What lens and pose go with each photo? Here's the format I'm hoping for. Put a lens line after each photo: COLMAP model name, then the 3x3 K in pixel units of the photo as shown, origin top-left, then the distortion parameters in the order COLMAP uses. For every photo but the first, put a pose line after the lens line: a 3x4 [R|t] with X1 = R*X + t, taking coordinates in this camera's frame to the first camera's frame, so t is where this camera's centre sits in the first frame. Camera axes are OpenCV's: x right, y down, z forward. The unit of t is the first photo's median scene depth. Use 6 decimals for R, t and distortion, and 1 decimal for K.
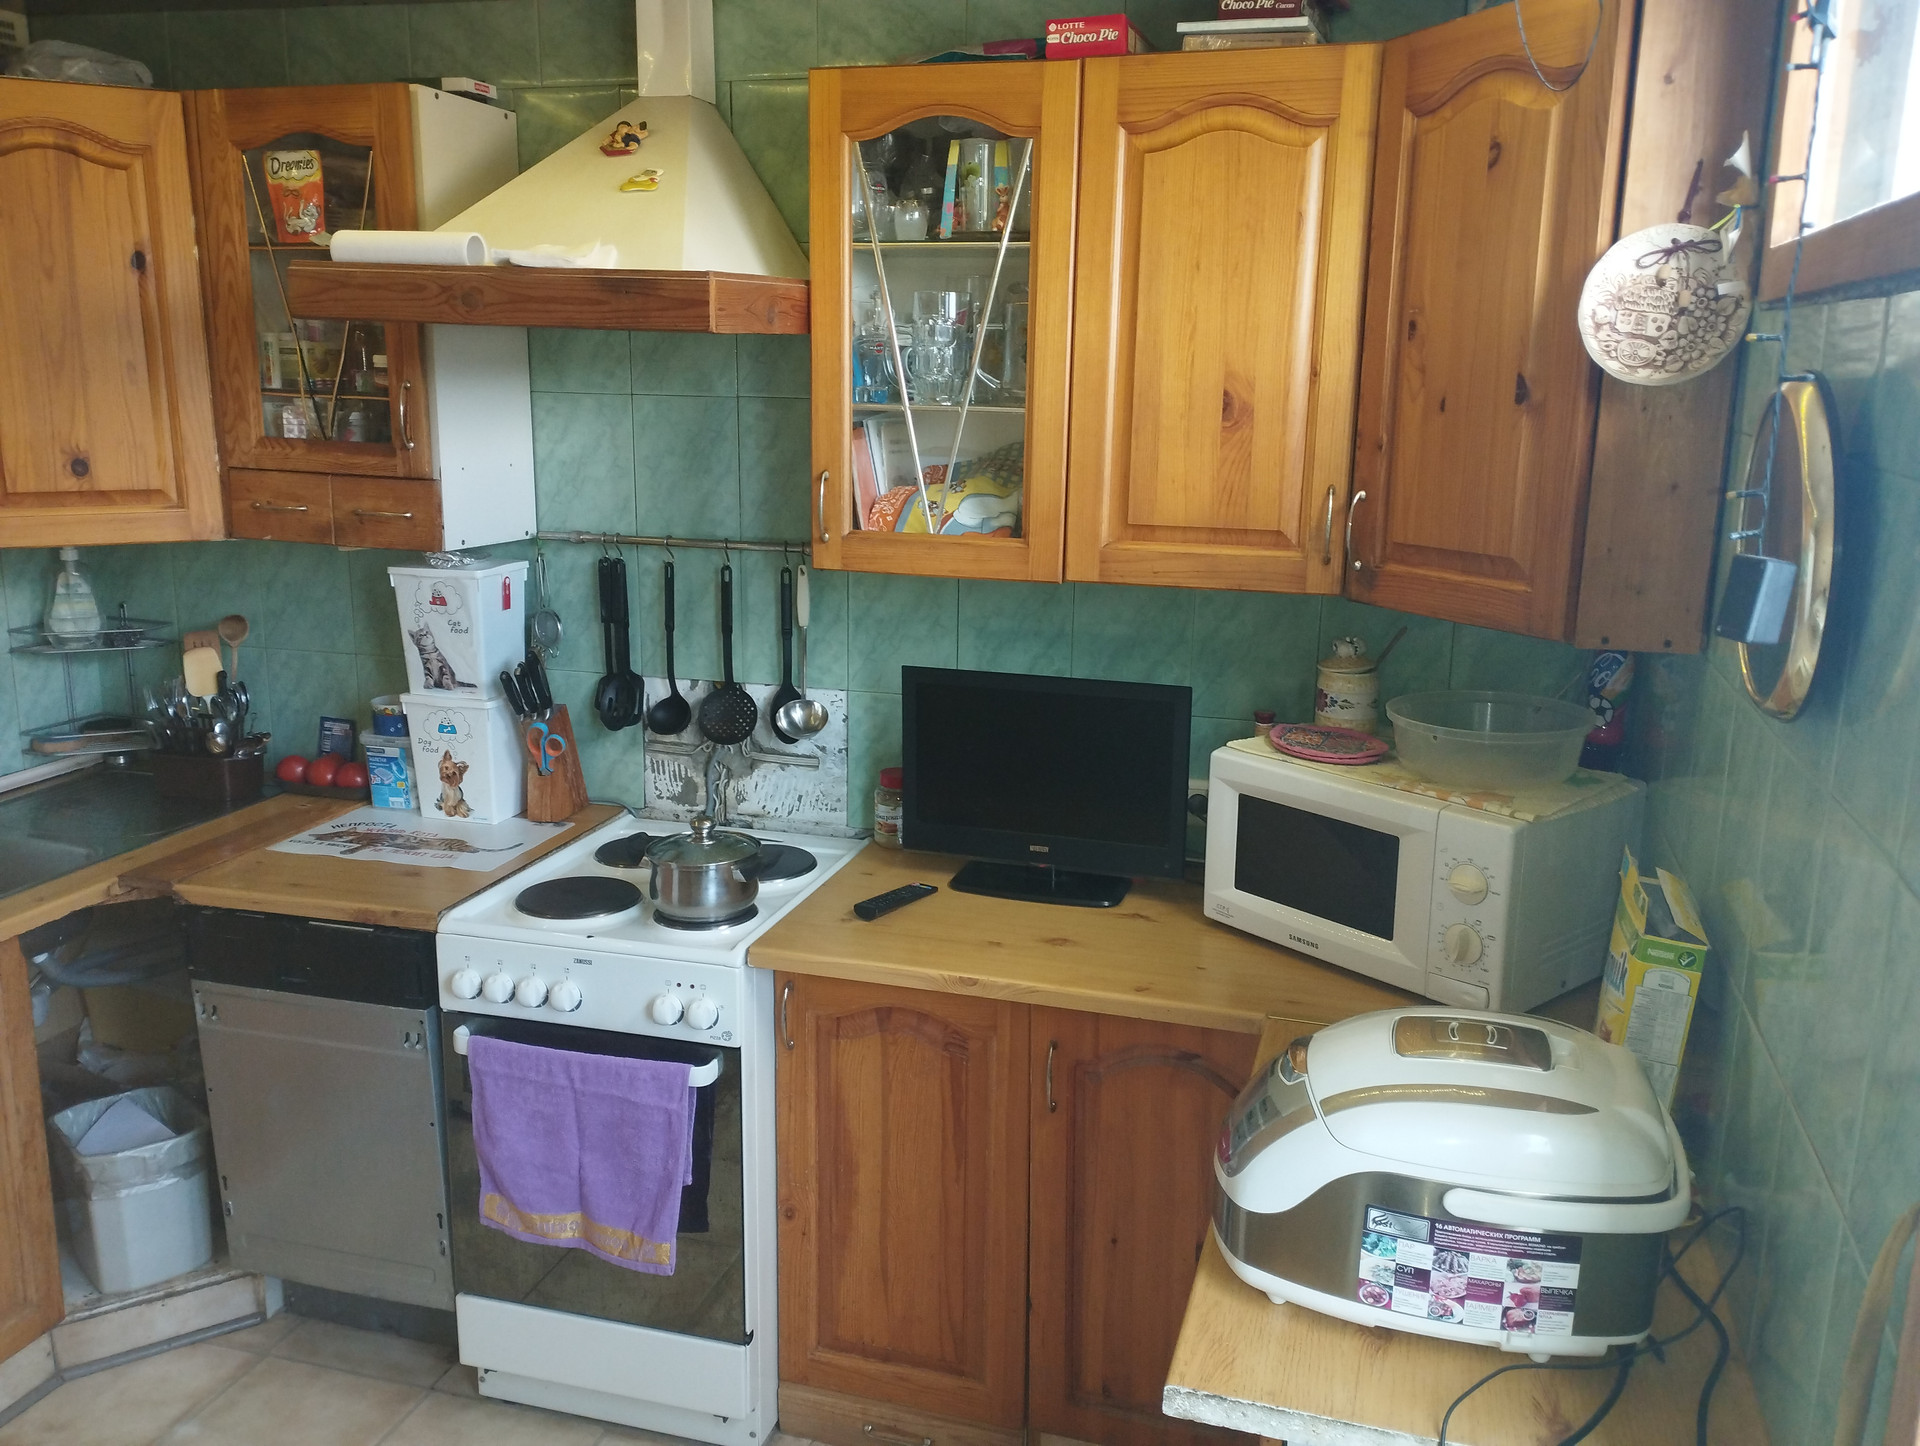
lens RADIAL K [[1561.0, 0, 968.0], [0, 1561.0, 722.0], [0, 0, 1]] dist [0.100057, -0.123443]
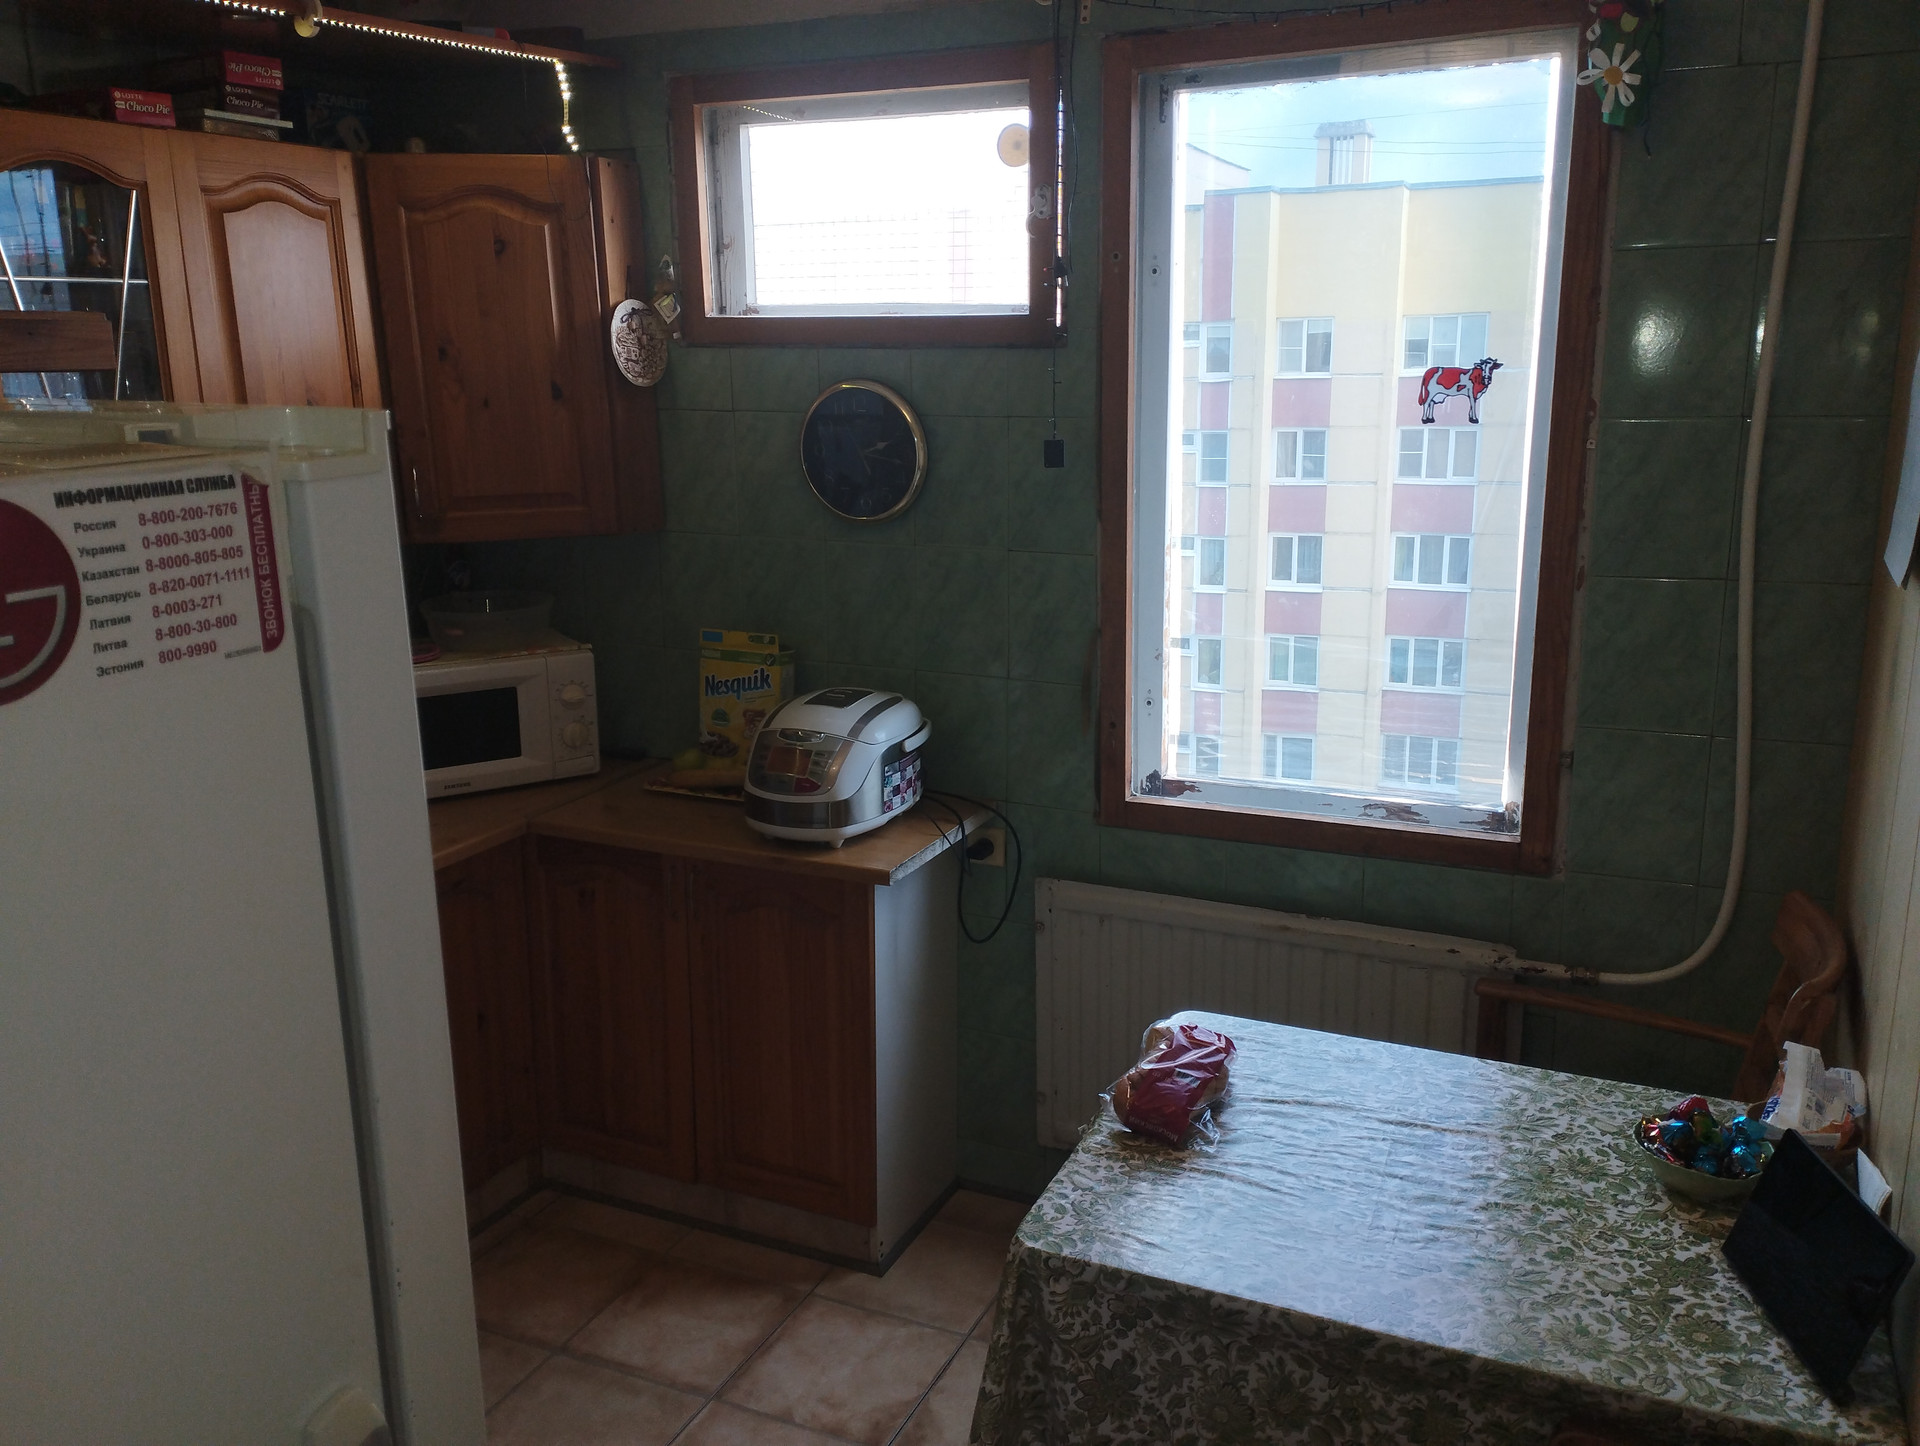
lens RADIAL K [[1561.0, 0, 968.0], [0, 1561.0, 722.0], [0, 0, 1]] dist [0.100057, -0.123443]
pose [[0.155733, -0.244339, 0.957103, -0.524202], [0.232438, 0.950782, 0.204905, -0.048723], [-0.960062, 0.190556, 0.204862, 0.126749]]
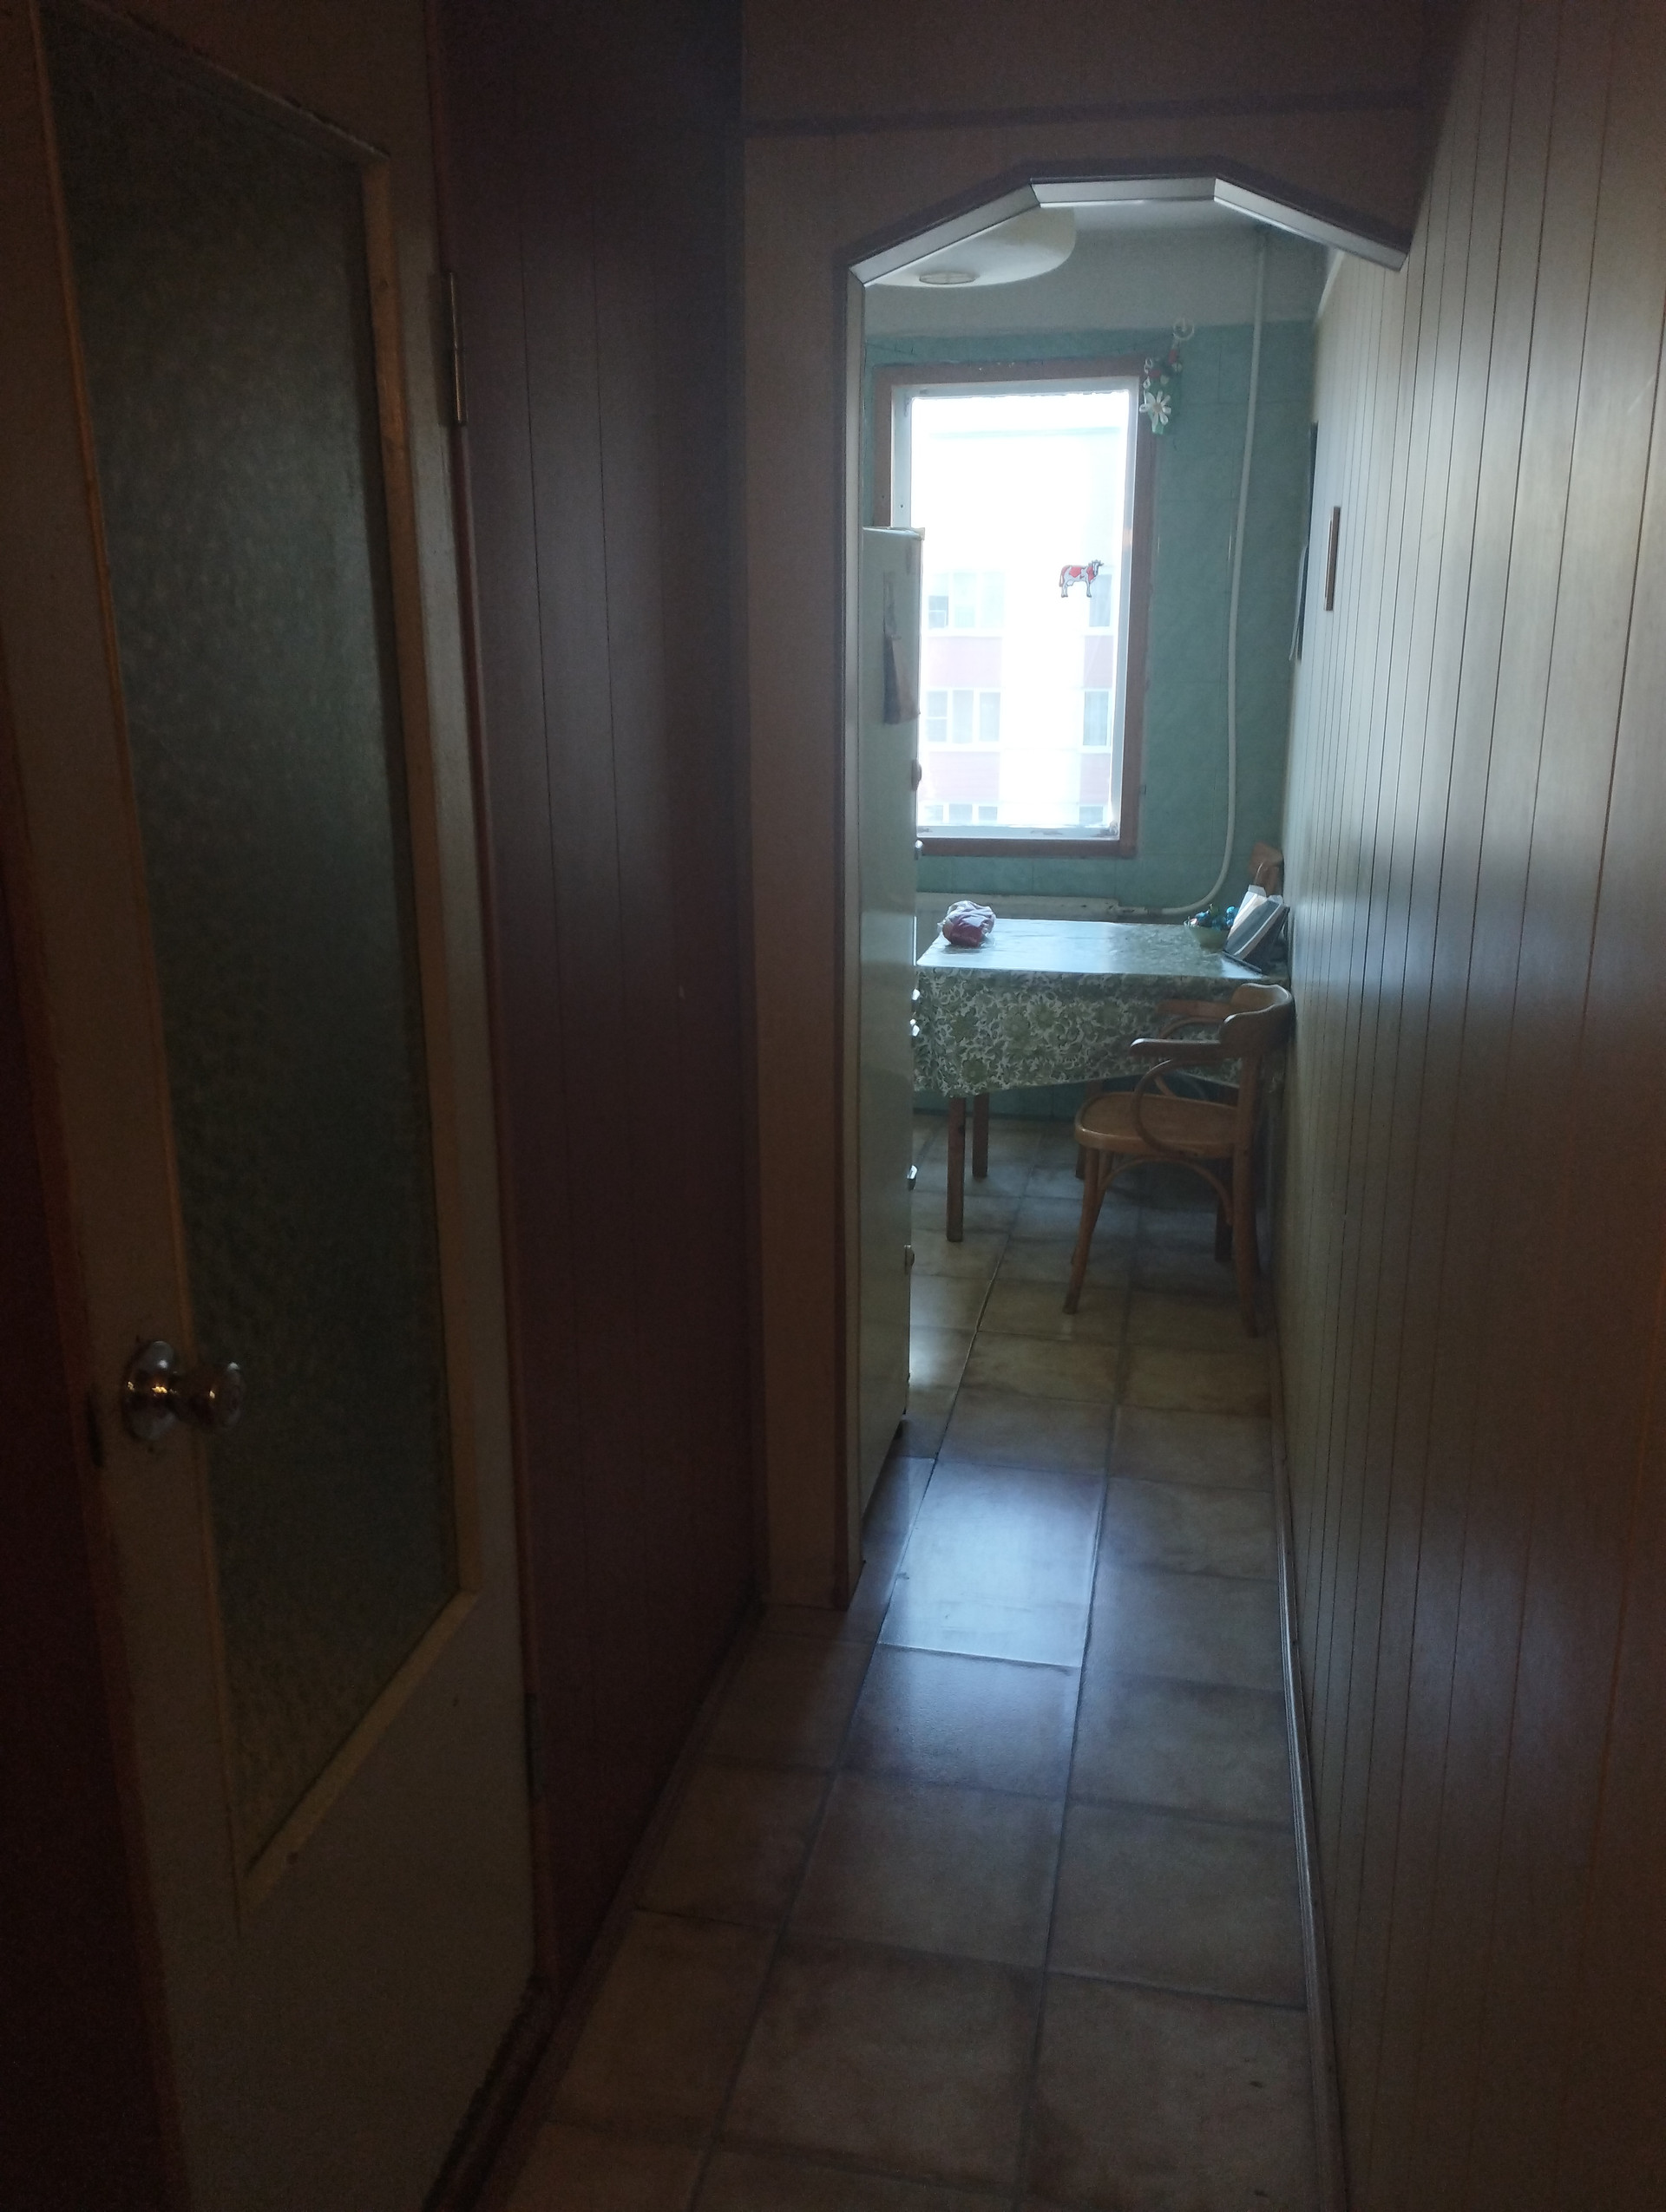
lens RADIAL K [[1798.7, 0, 833.0], [0, 1798.7, 1106.0], [0, 0, 1]] dist [0.100057, -0.123443]
pose [[-0.065486, -0.282998, 0.956882, -1.151030], [0.219440, 0.931381, 0.290474, -0.063498], [-0.973426, 0.229000, 0.001109, 0.288701]]
